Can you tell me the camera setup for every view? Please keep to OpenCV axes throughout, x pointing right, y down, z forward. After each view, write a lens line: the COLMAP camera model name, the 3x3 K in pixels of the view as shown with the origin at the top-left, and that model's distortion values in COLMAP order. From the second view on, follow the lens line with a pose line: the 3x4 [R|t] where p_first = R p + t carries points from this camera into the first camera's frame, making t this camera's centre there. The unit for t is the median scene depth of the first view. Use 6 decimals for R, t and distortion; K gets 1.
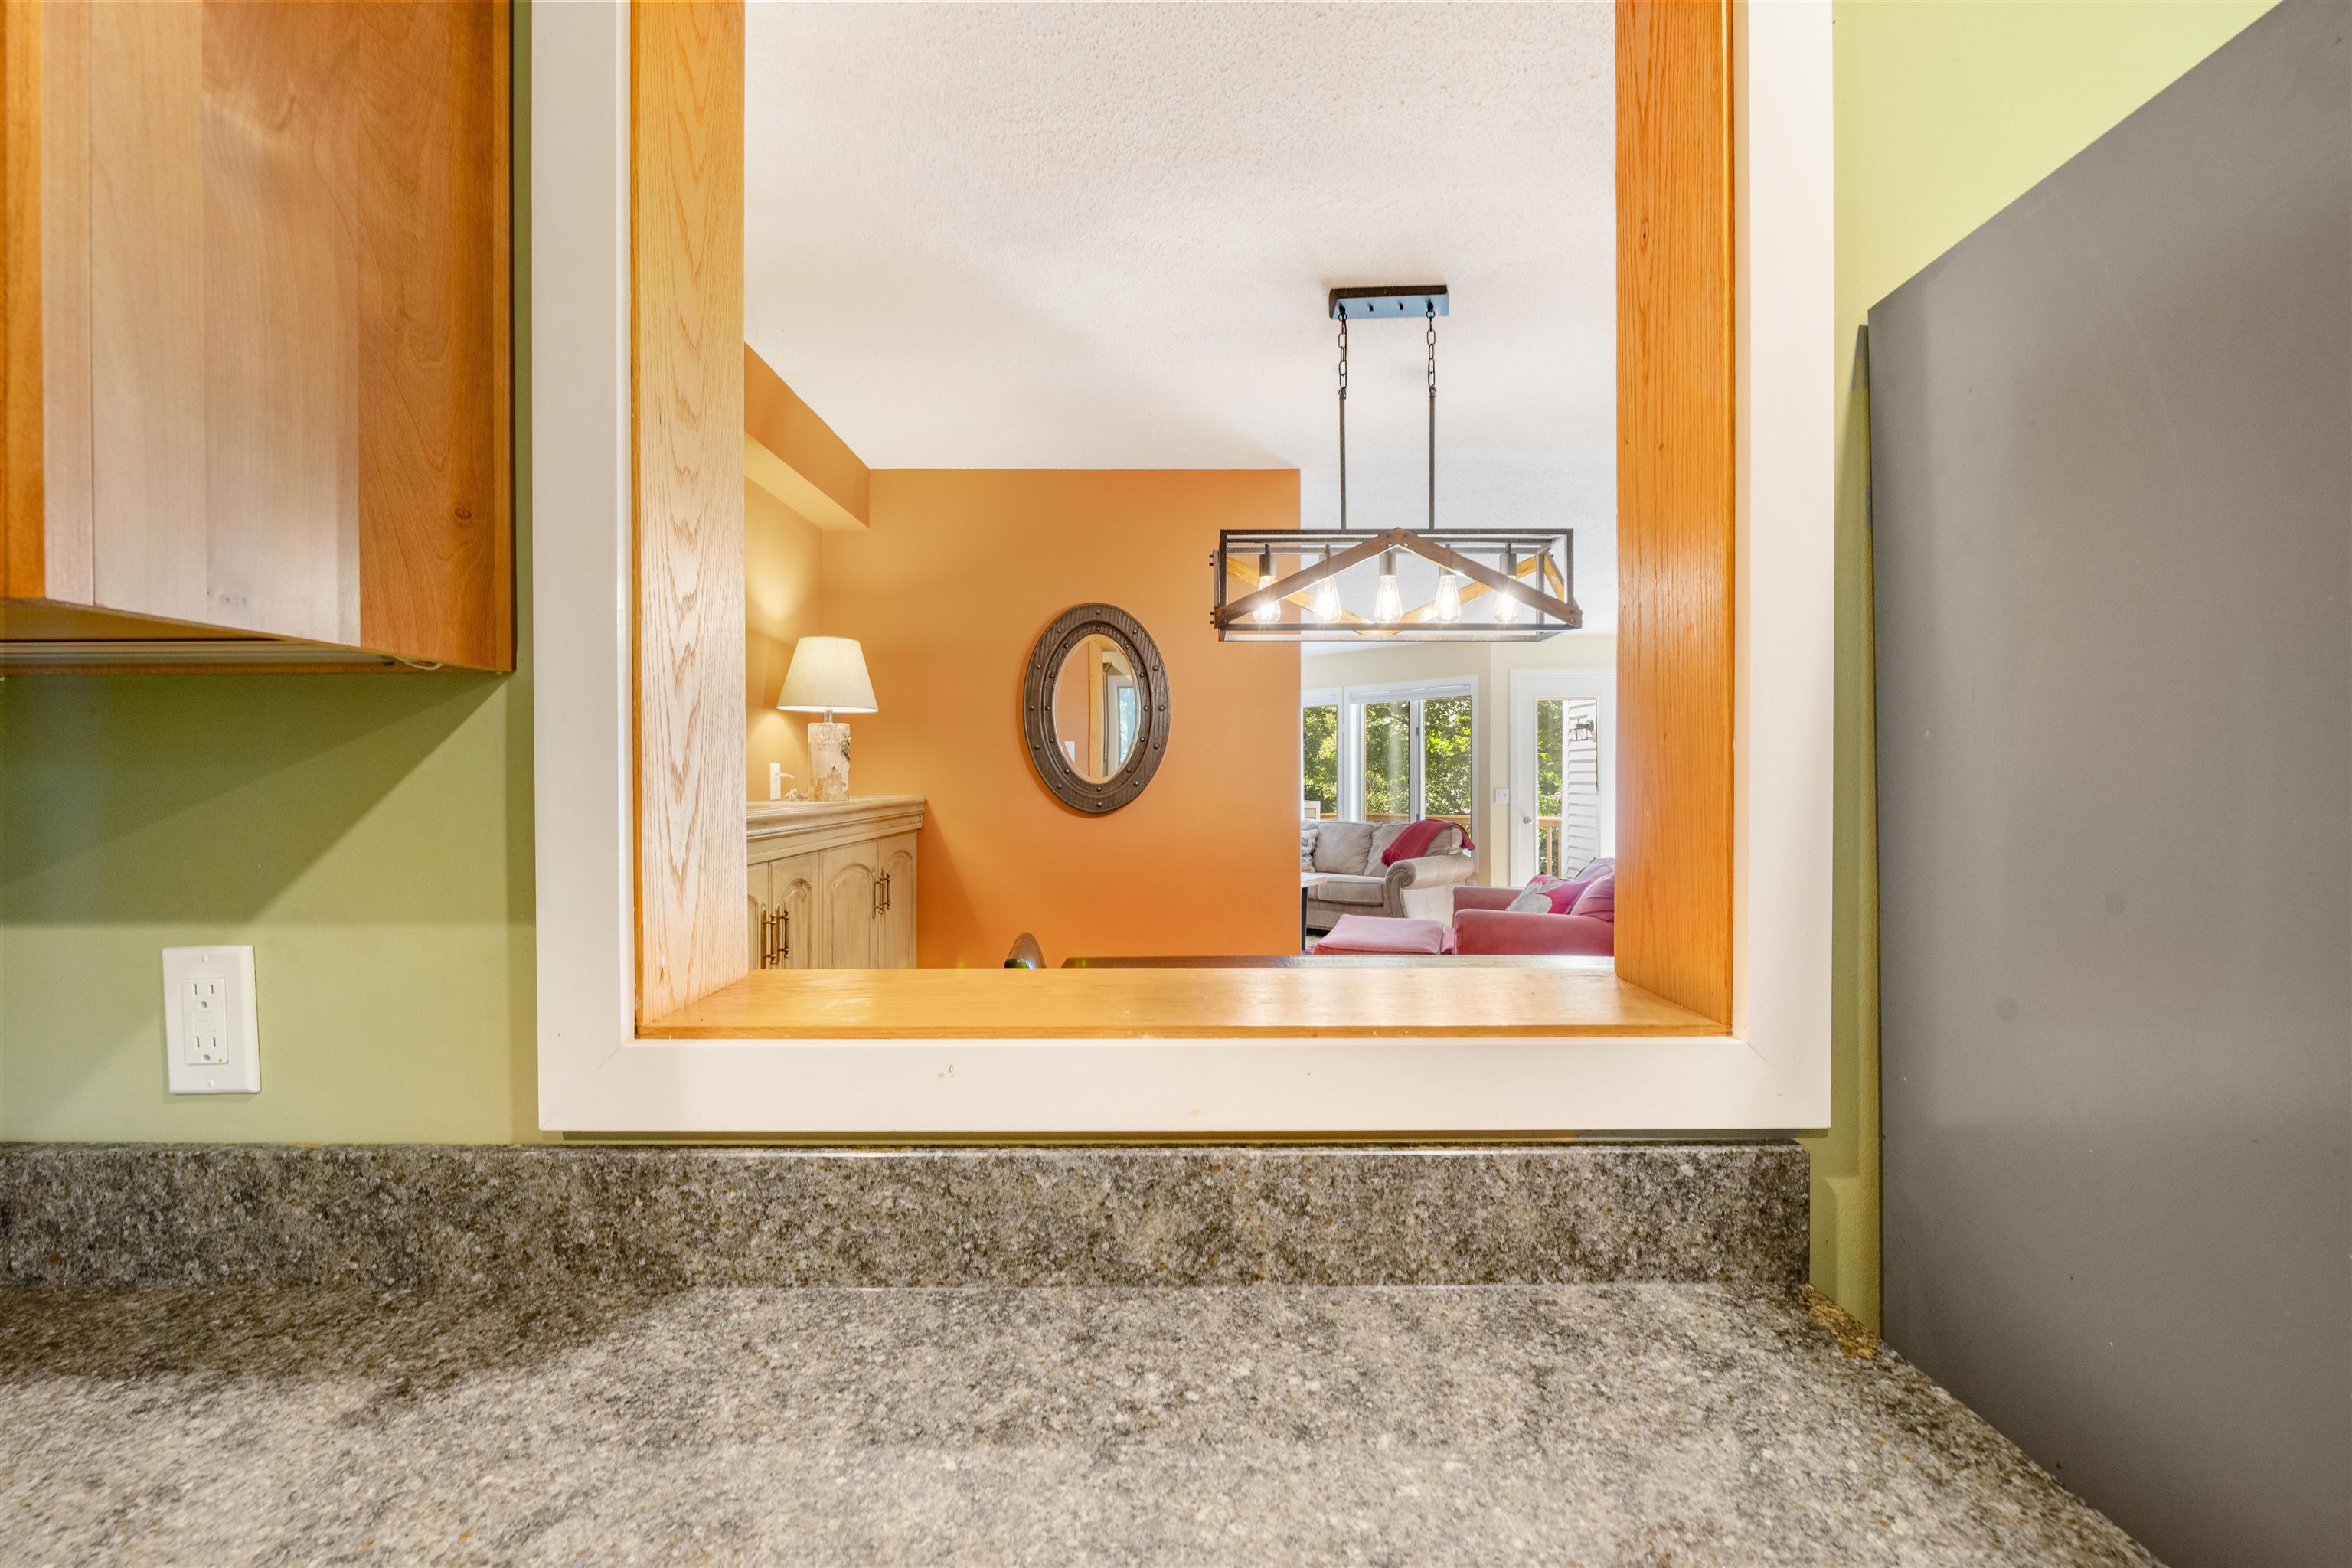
lens RADIAL K [[942.8, 0, 1170.8], [0, 942.8, 789.2], [0, 0, 1]] dist [-0.013718, -0.000120]
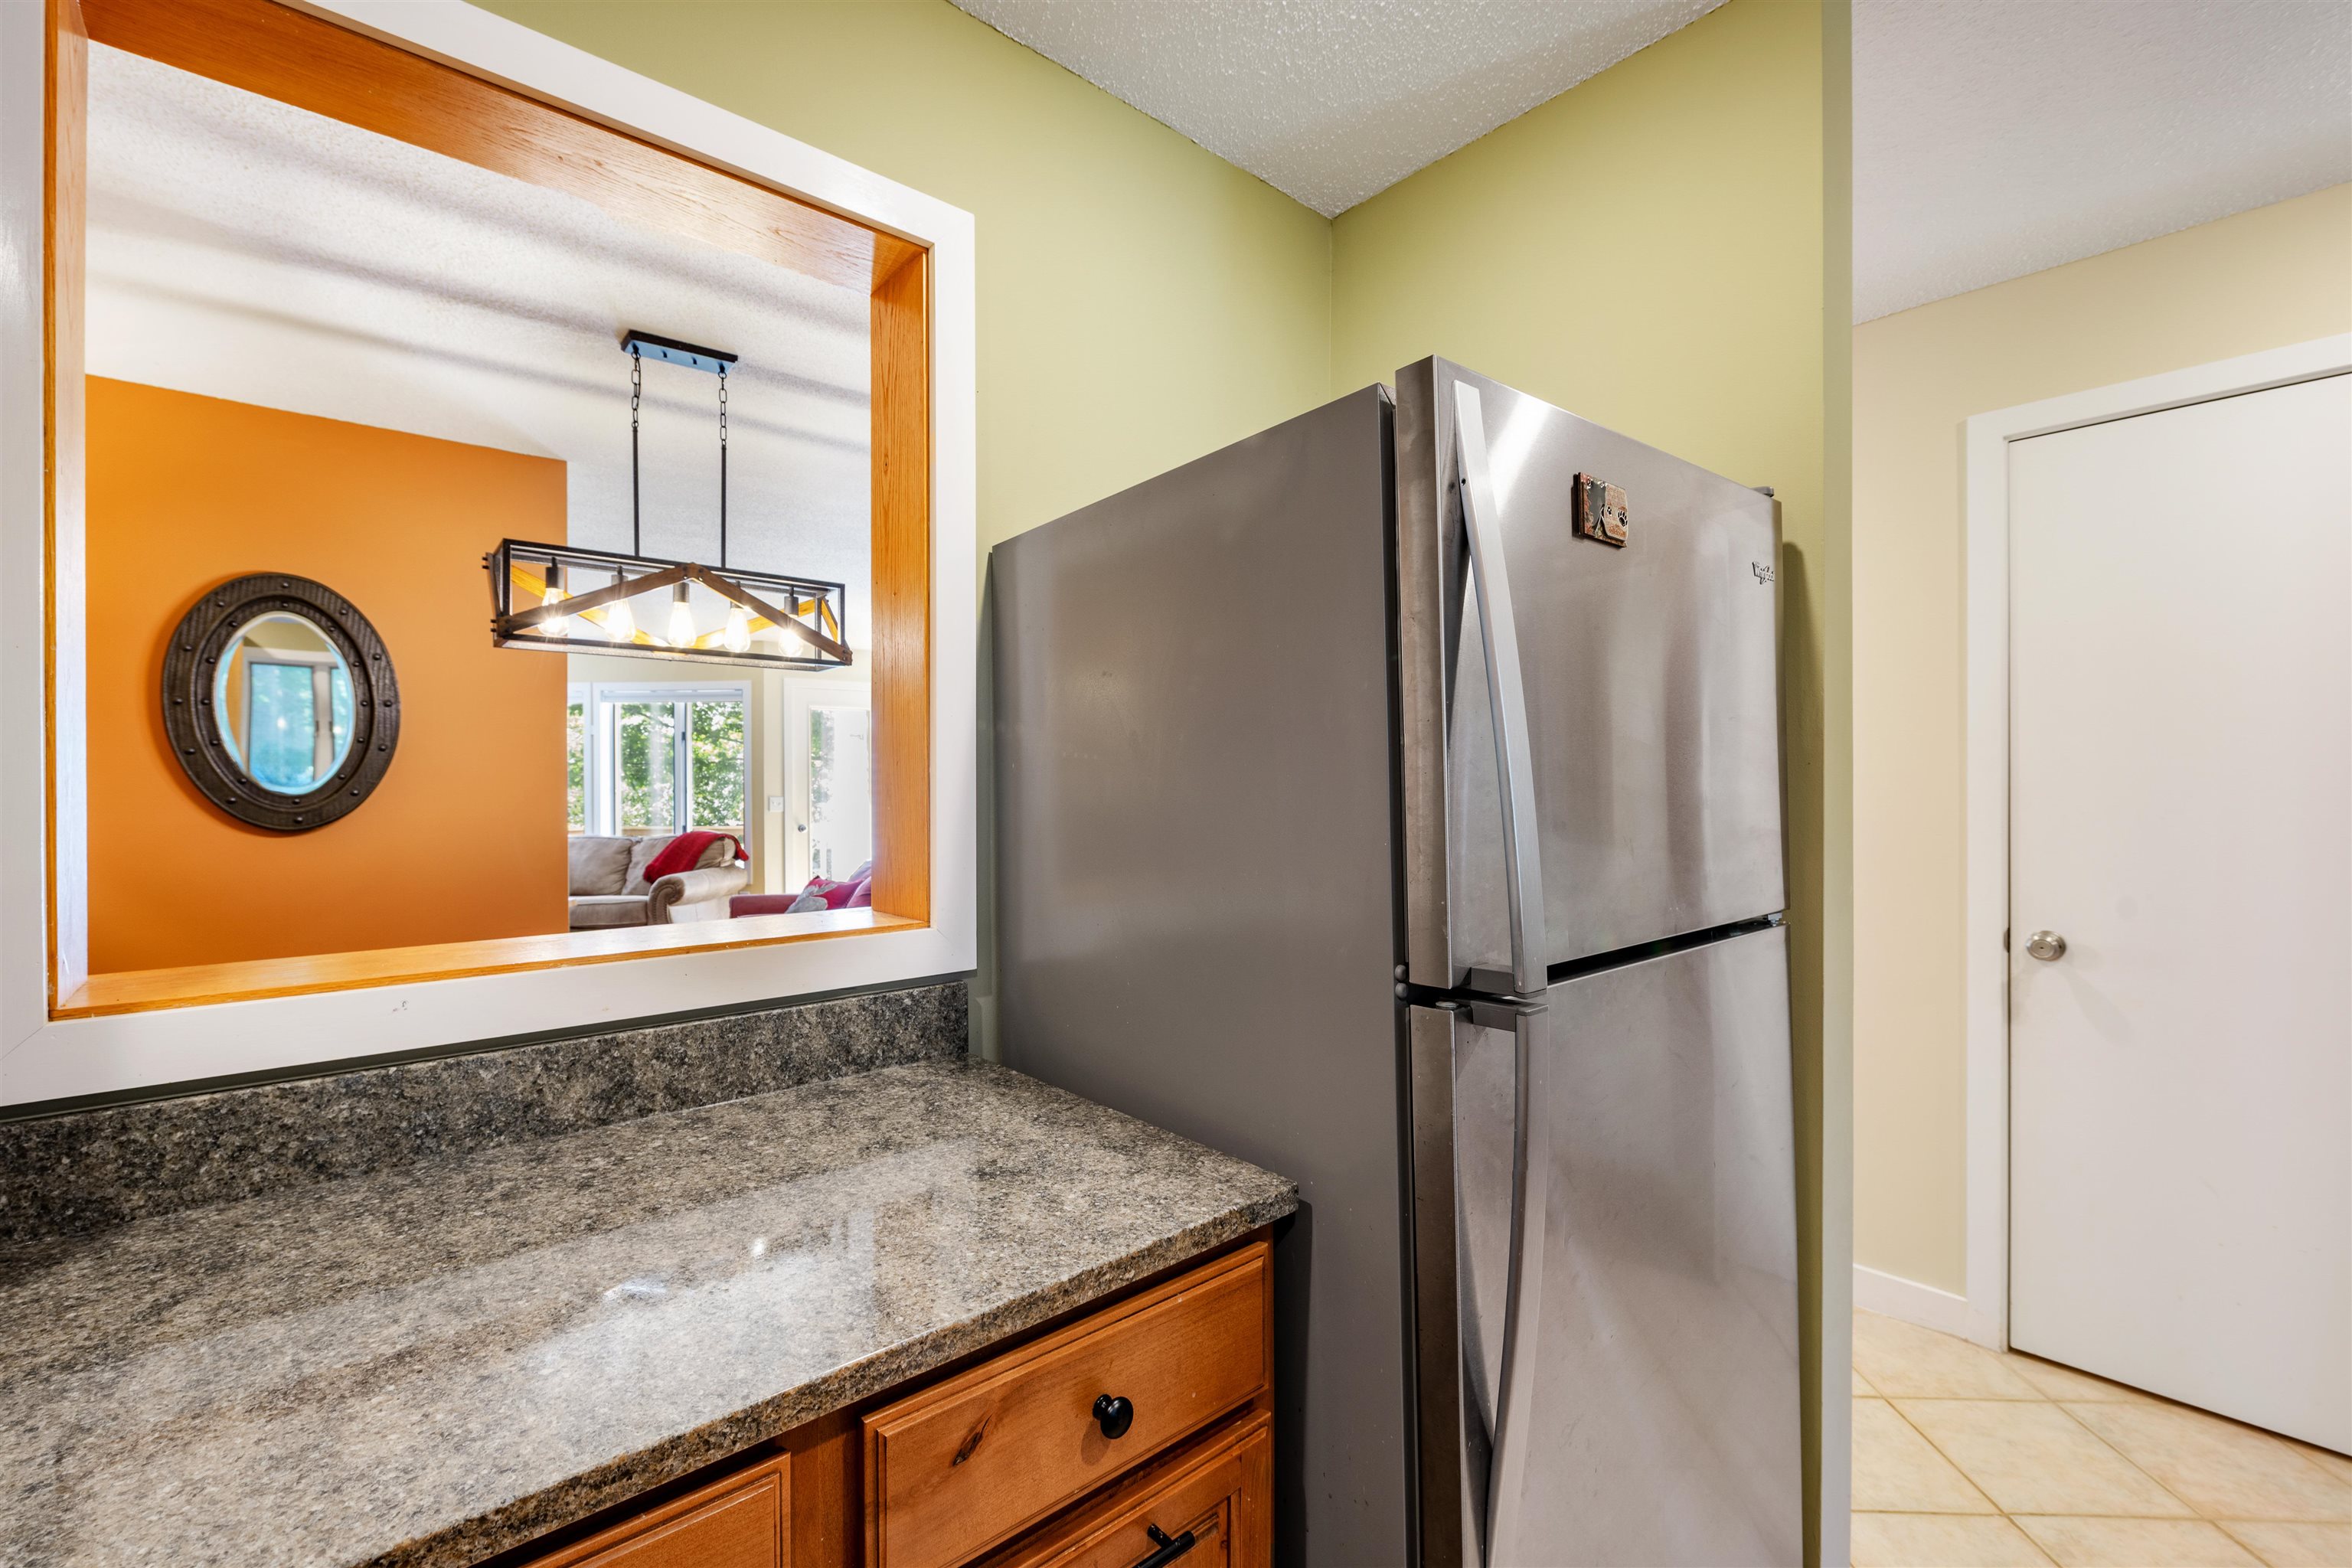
lens RADIAL K [[1004.3, 0, 1176.0], [0, 1004.3, 784.0], [0, 0, 1]] dist [-0.011269, 0.000488]
pose [[0.750585, -0.000381, 0.660773, -0.347710], [0.009620, 0.999900, -0.010351, 0.005442], [-0.660704, 0.014125, 0.750514, -0.818021]]
